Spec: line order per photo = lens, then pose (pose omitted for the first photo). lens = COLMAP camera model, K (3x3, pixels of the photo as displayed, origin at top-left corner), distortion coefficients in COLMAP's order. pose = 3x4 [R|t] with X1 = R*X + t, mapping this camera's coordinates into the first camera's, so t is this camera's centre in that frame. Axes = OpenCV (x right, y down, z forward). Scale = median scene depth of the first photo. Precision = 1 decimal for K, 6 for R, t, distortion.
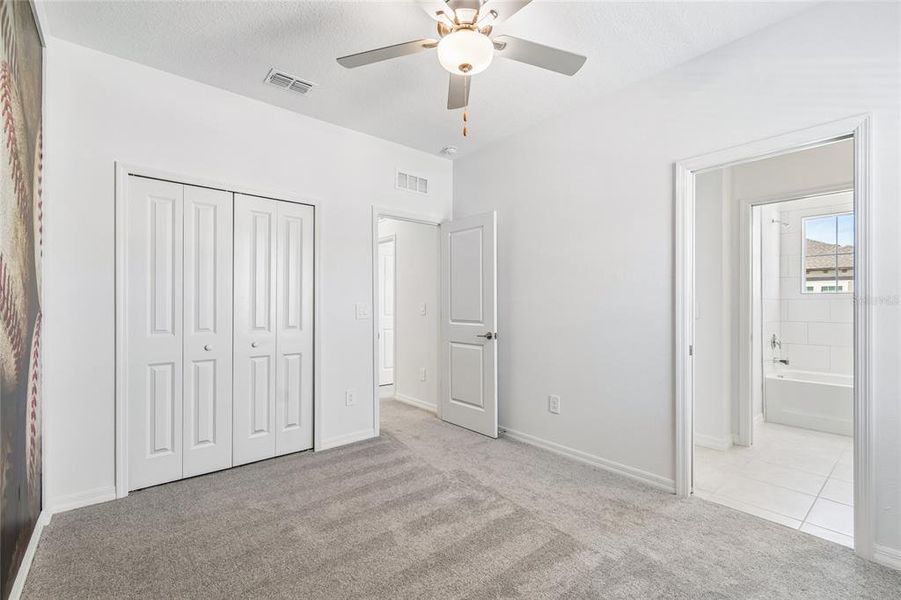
lens RADIAL K [[400.9, 0, 456.6], [0, 400.9, 304.6], [0, 0, 1]] dist [0.009615, 0.000052]
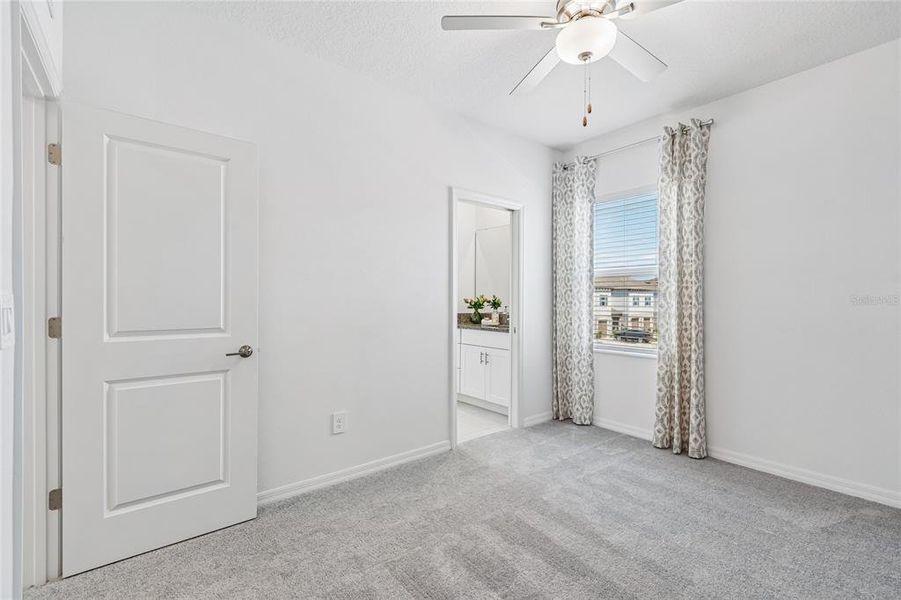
lens RADIAL K [[400.9, 0, 456.6], [0, 400.9, 304.6], [0, 0, 1]] dist [0.009615, 0.000052]
pose [[0.025285, -0.002738, 0.999677, -0.519948], [0.005039, 0.999984, 0.002612, 0.008584], [-0.999668, 0.004972, 0.025298, 0.692285]]
